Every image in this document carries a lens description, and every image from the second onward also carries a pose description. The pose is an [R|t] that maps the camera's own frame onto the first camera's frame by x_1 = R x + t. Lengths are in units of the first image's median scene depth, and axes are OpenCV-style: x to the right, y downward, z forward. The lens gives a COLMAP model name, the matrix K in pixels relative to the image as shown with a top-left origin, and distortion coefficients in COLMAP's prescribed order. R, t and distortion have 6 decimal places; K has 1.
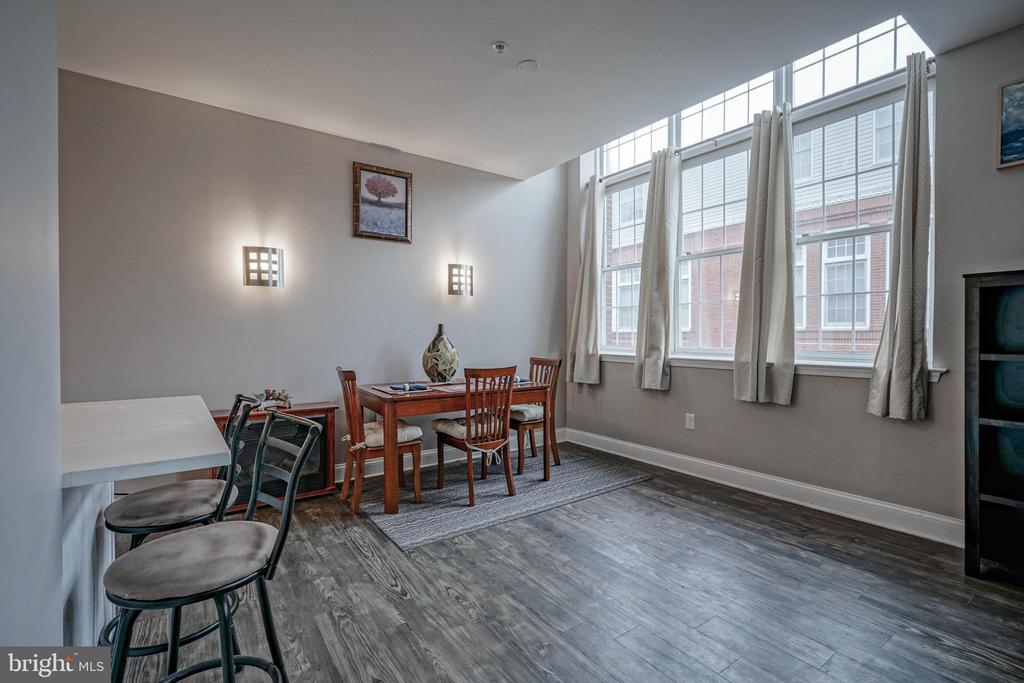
lens RADIAL K [[473.3, 0, 518.5], [0, 473.3, 342.4], [0, 0, 1]] dist [-0.004015, 0.002952]
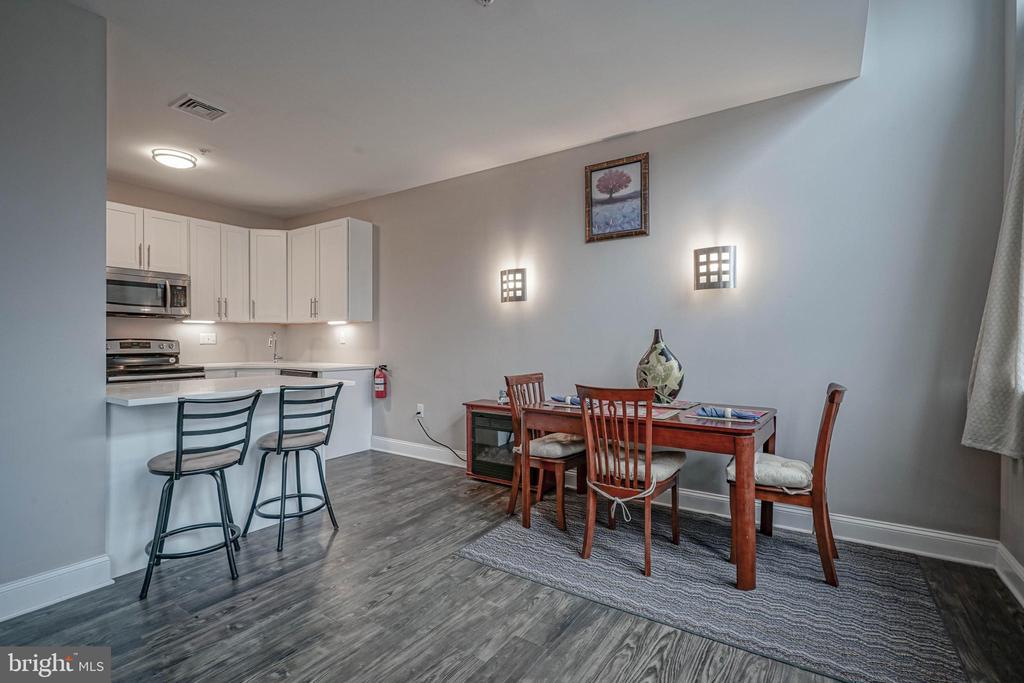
lens RADIAL K [[473.3, 0, 510.6], [0, 473.3, 338.5], [0, 0, 1]] dist [-0.004015, 0.002952]
pose [[0.335072, -0.000055, -0.942192, 0.557818], [-0.015734, 0.999860, -0.005654, -0.016695], [0.942061, 0.016719, 0.335025, 0.555697]]
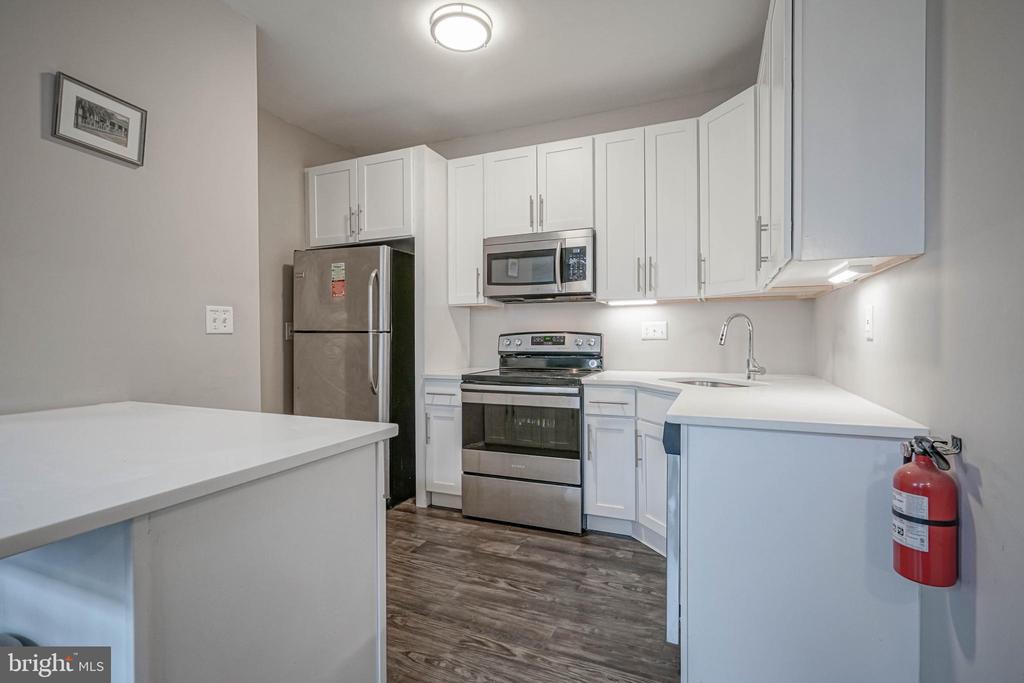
lens RADIAL K [[473.3, 0, 503.3], [0, 473.3, 337.4], [0, 0, 1]] dist [-0.004015, 0.002952]
pose [[-0.868084, 0.010333, -0.496309, -0.487794], [0.002331, 0.999857, 0.016739, -0.011287], [0.496411, 0.013374, -0.867984, 0.797902]]
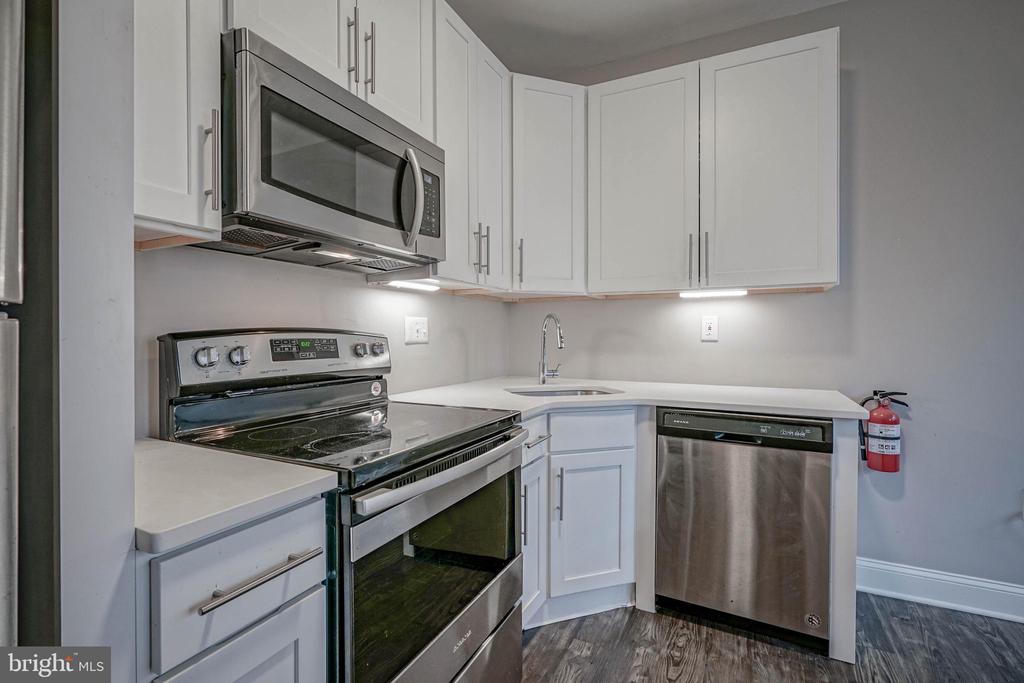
lens RADIAL K [[473.3, 0, 513.1], [0, 473.3, 334.8], [0, 0, 1]] dist [-0.004015, 0.002952]
pose [[0.471059, 0.002506, -0.882098, -0.586867], [-0.015094, 0.999872, -0.005220, -0.001735], [0.881972, 0.015773, 0.471037, -0.027572]]
